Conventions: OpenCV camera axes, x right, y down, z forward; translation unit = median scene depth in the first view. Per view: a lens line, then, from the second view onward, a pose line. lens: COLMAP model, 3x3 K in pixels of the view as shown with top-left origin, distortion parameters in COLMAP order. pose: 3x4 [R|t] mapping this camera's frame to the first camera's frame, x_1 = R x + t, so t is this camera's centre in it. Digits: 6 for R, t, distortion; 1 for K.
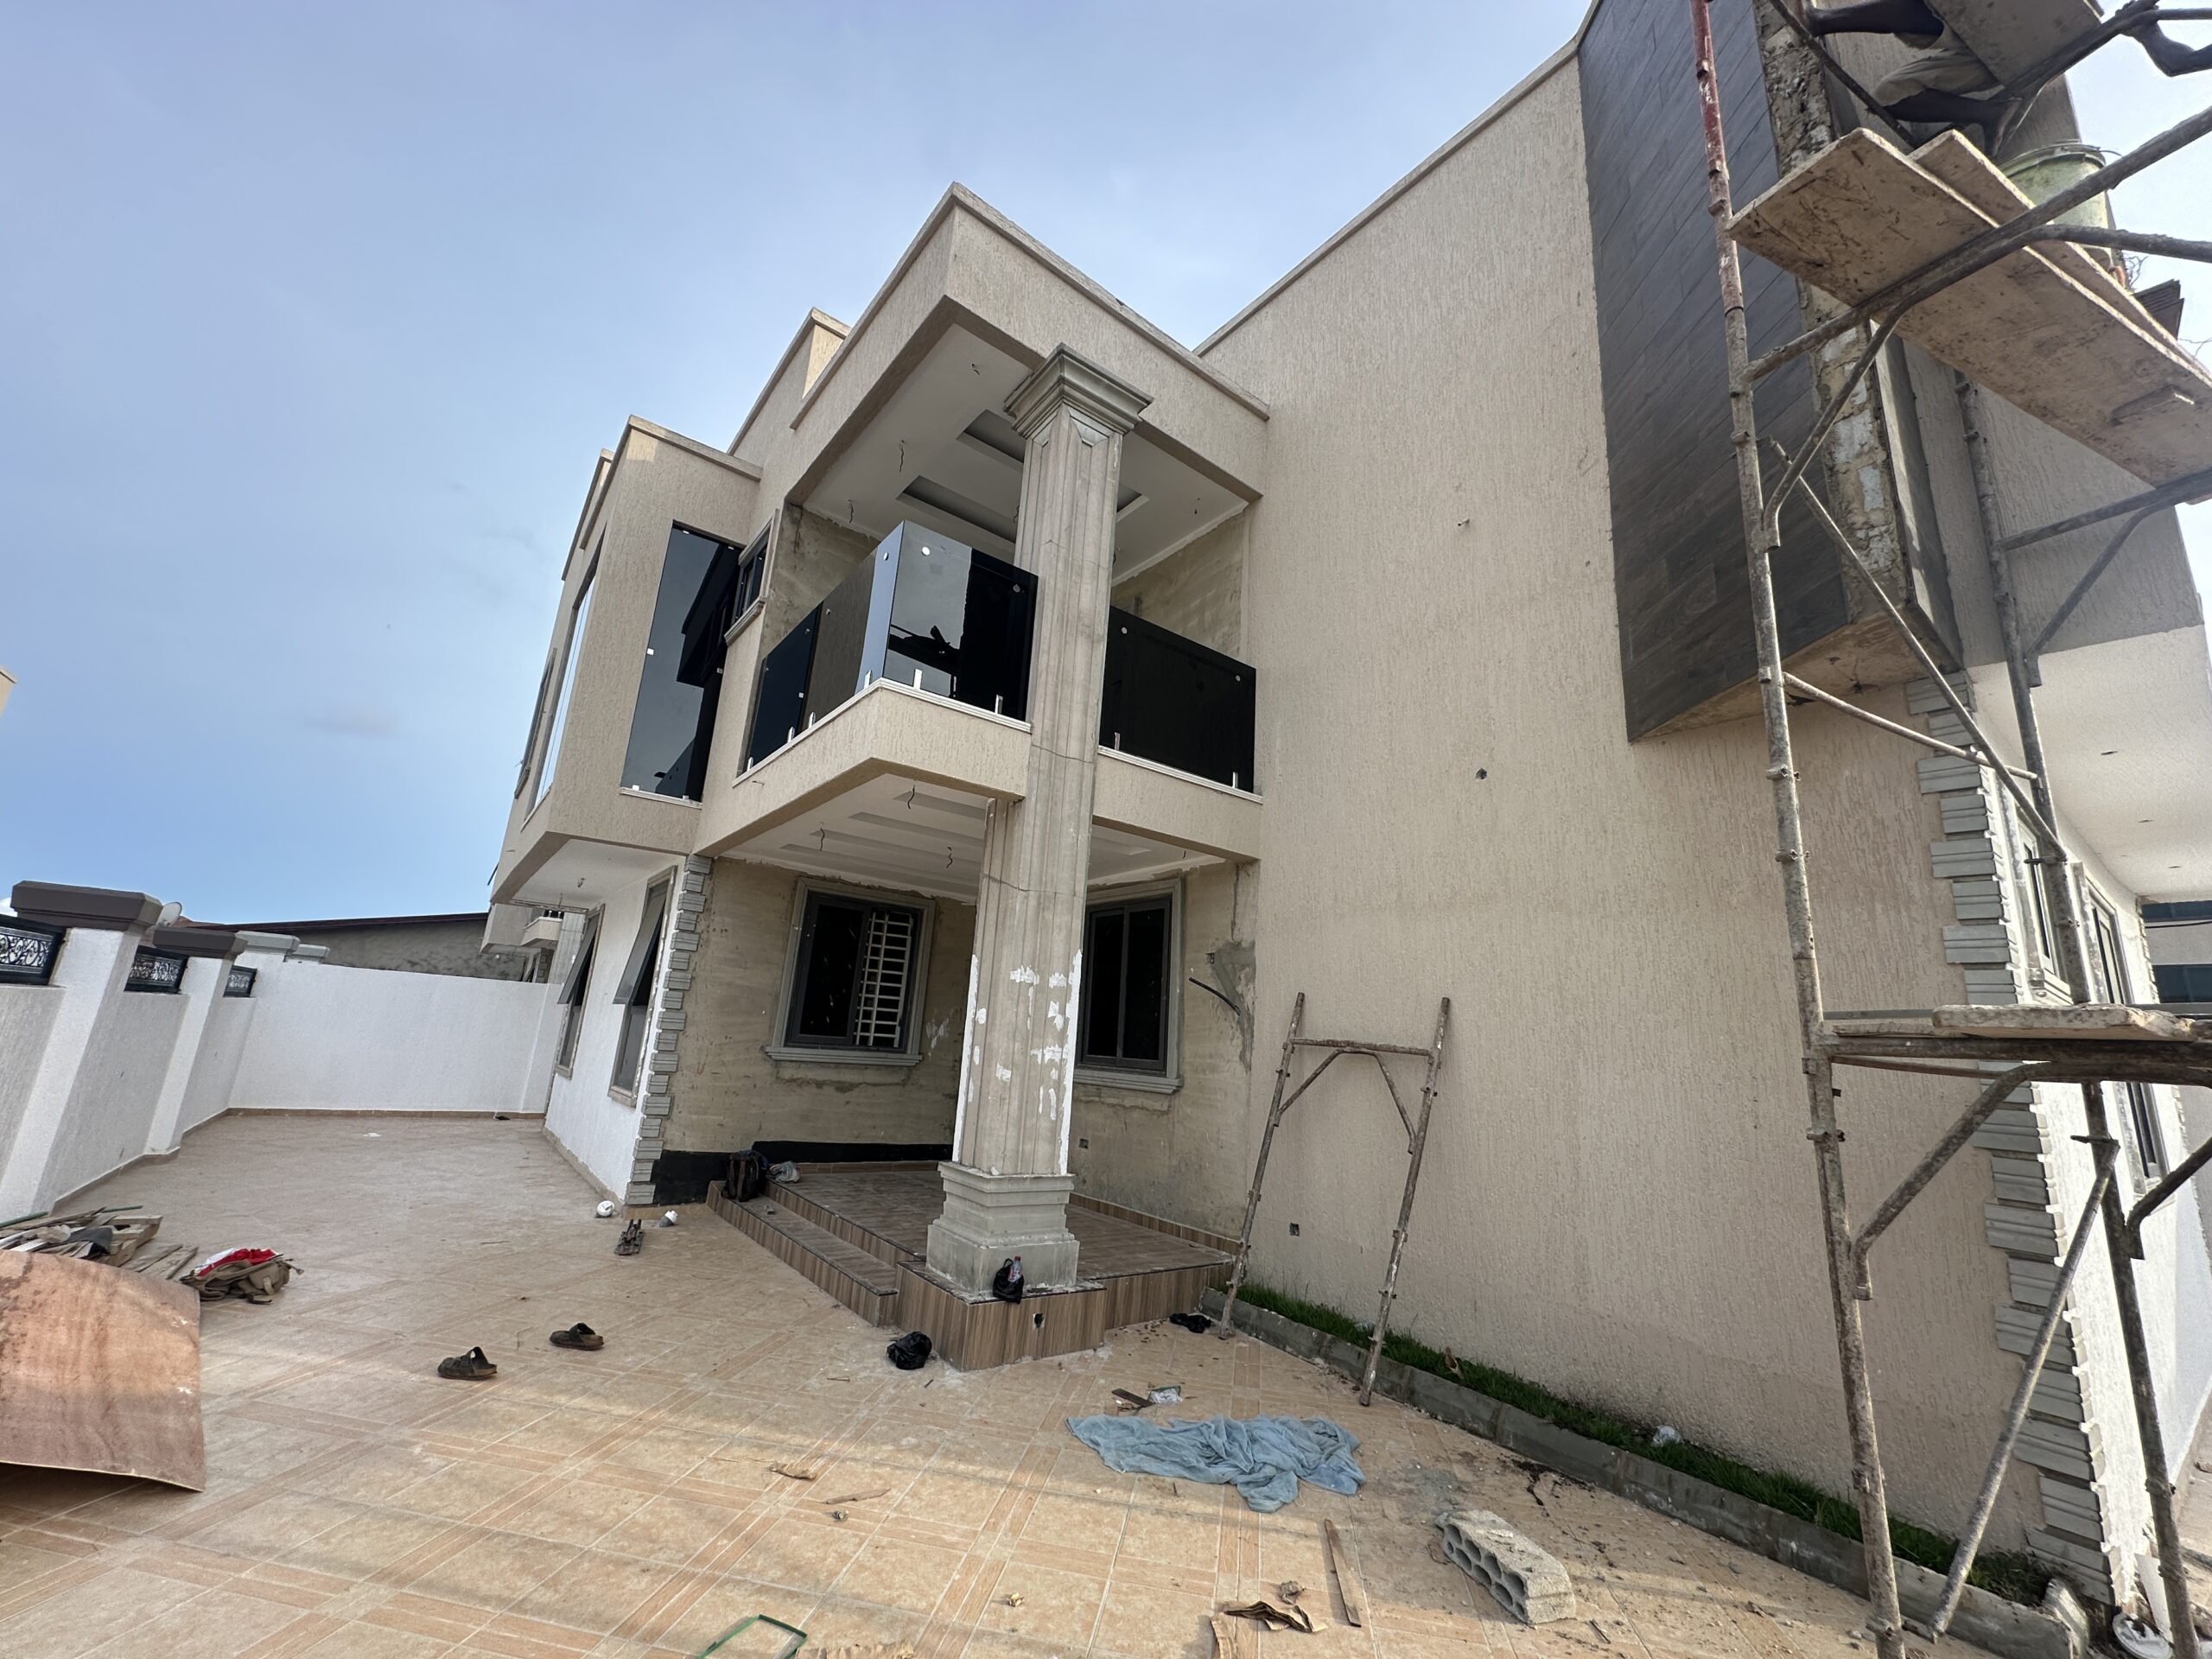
lens RADIAL K [[885.6, 0, 1111.0], [0, 885.6, 831.4], [0, 0, 1]] dist [-0.000061, -0.000085]
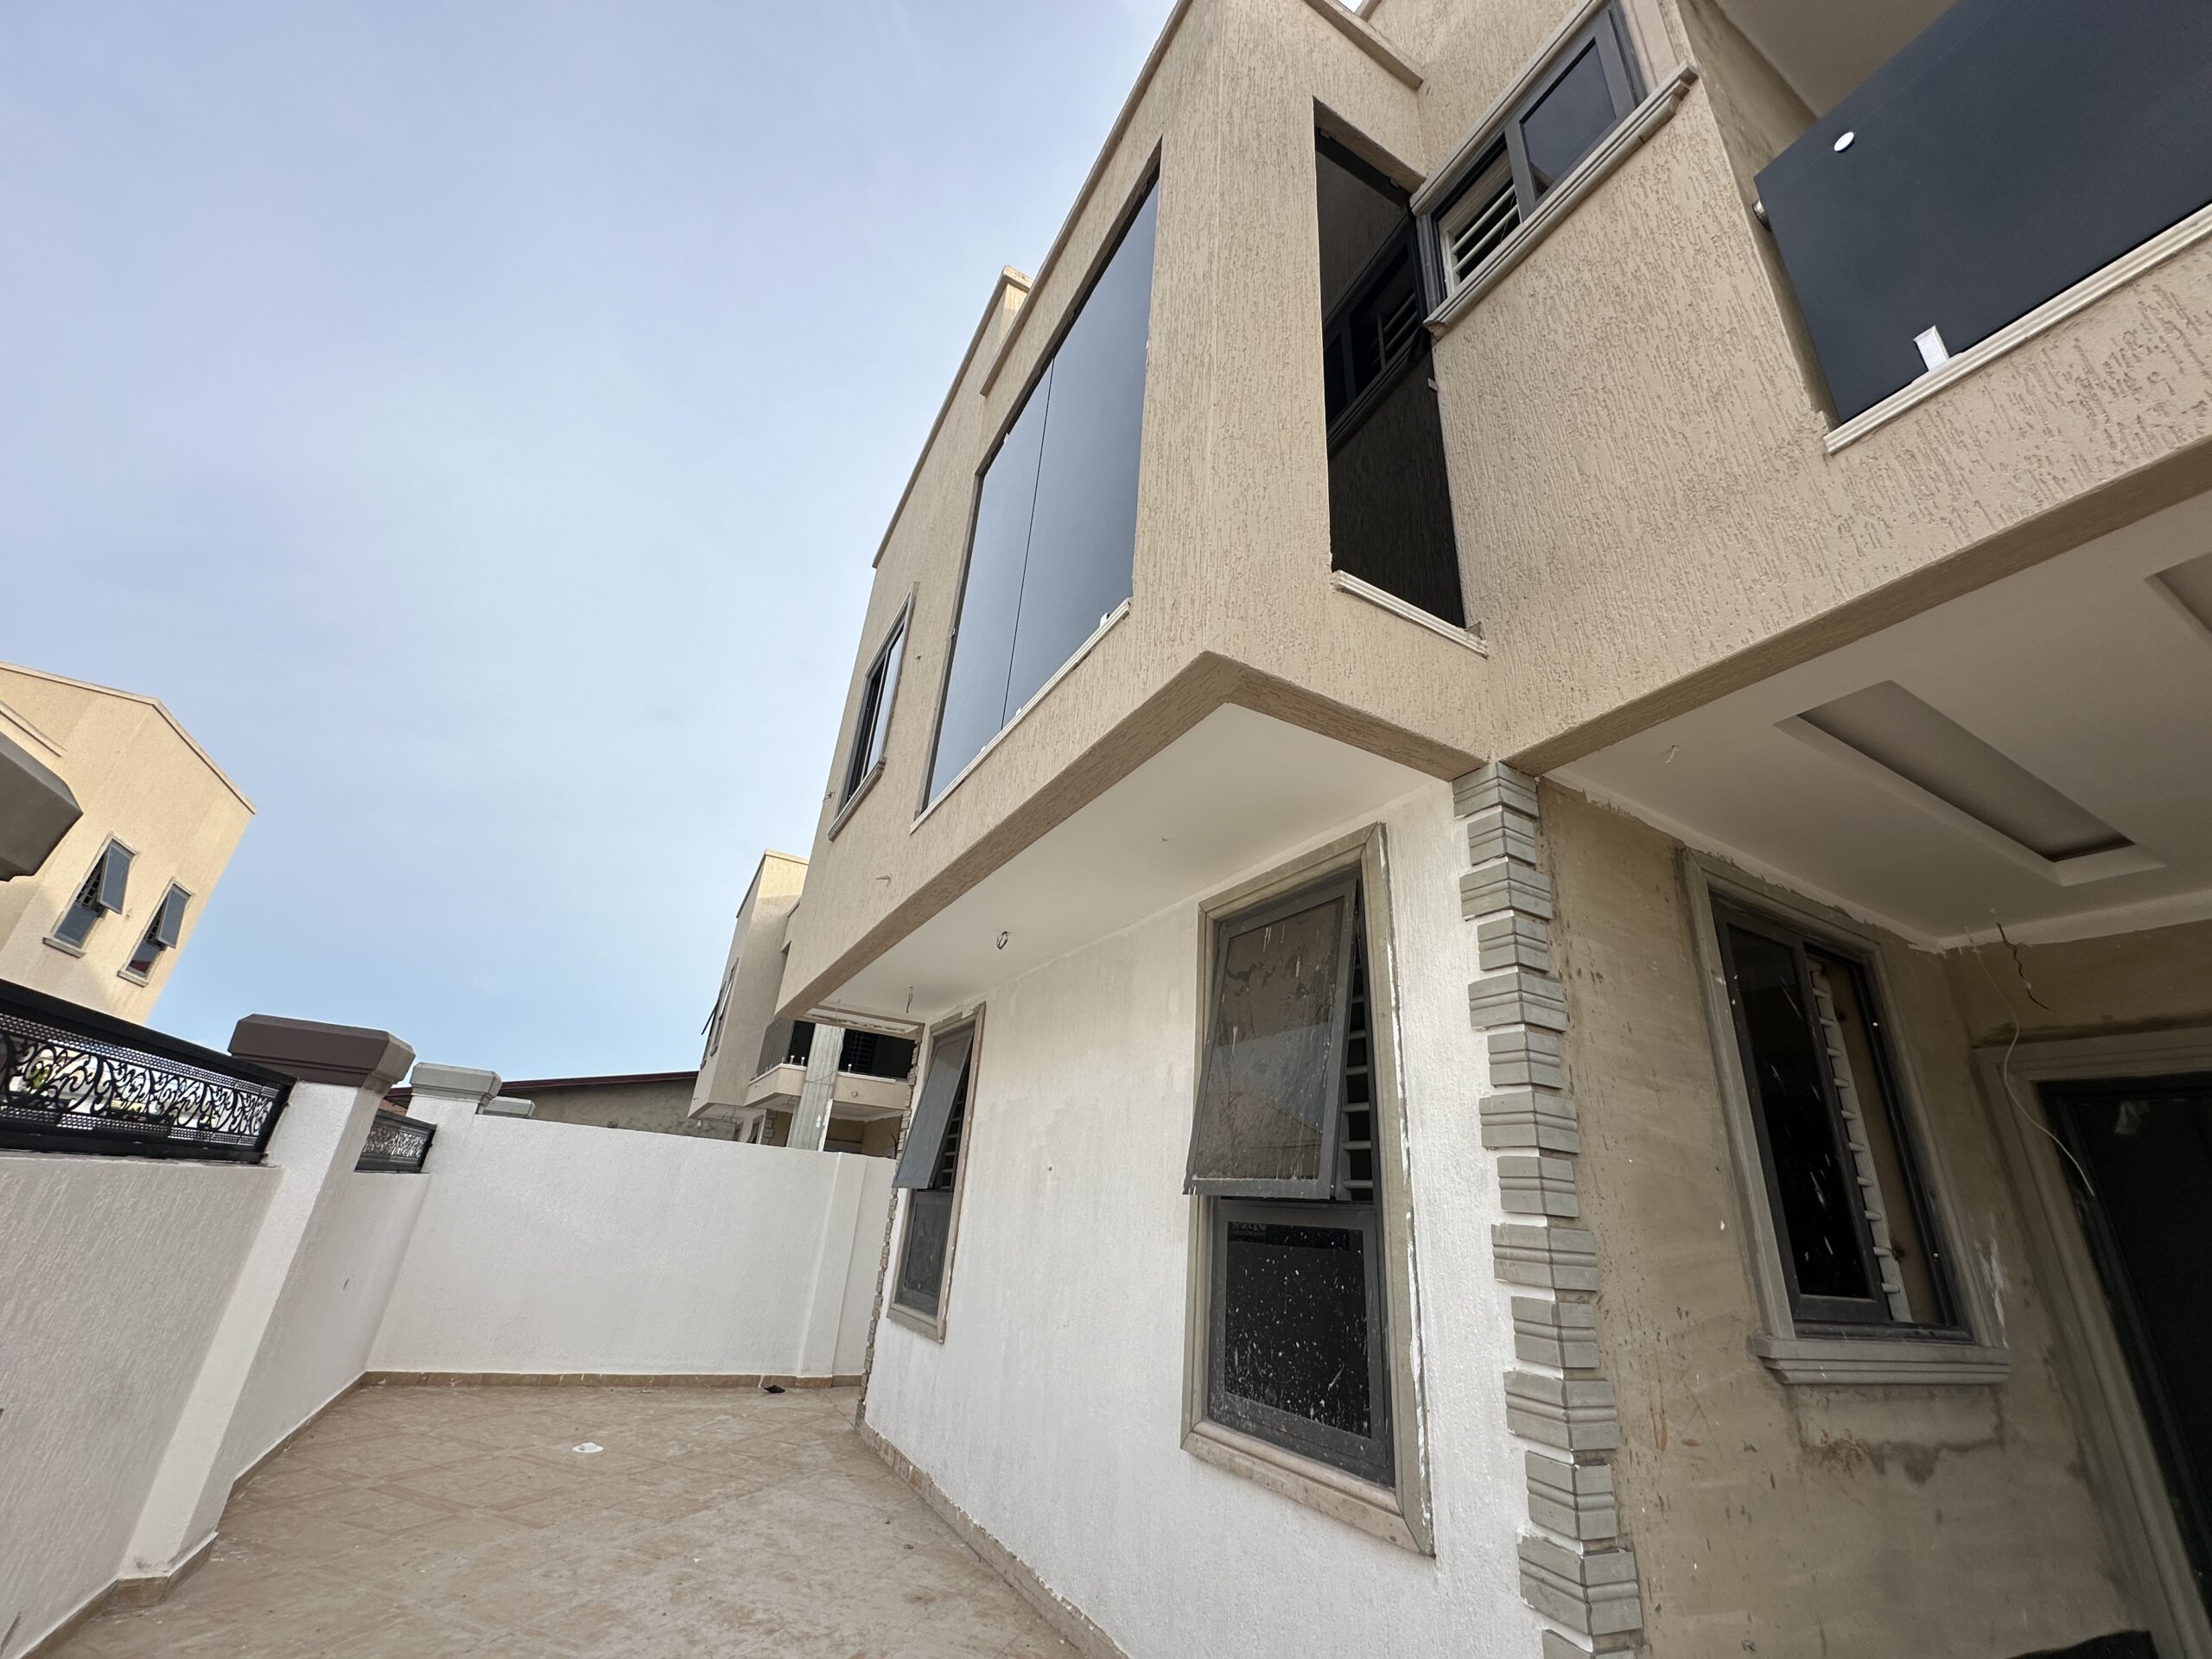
lens RADIAL K [[885.6, 0, 1105.6], [0, 885.6, 832.0], [0, 0, 1]] dist [-0.000061, -0.000085]
pose [[0.987605, -0.053098, -0.147704, -0.547758], [0.024841, 0.982057, -0.186942, 0.111354], [0.154980, 0.180956, 0.971204, 0.593596]]
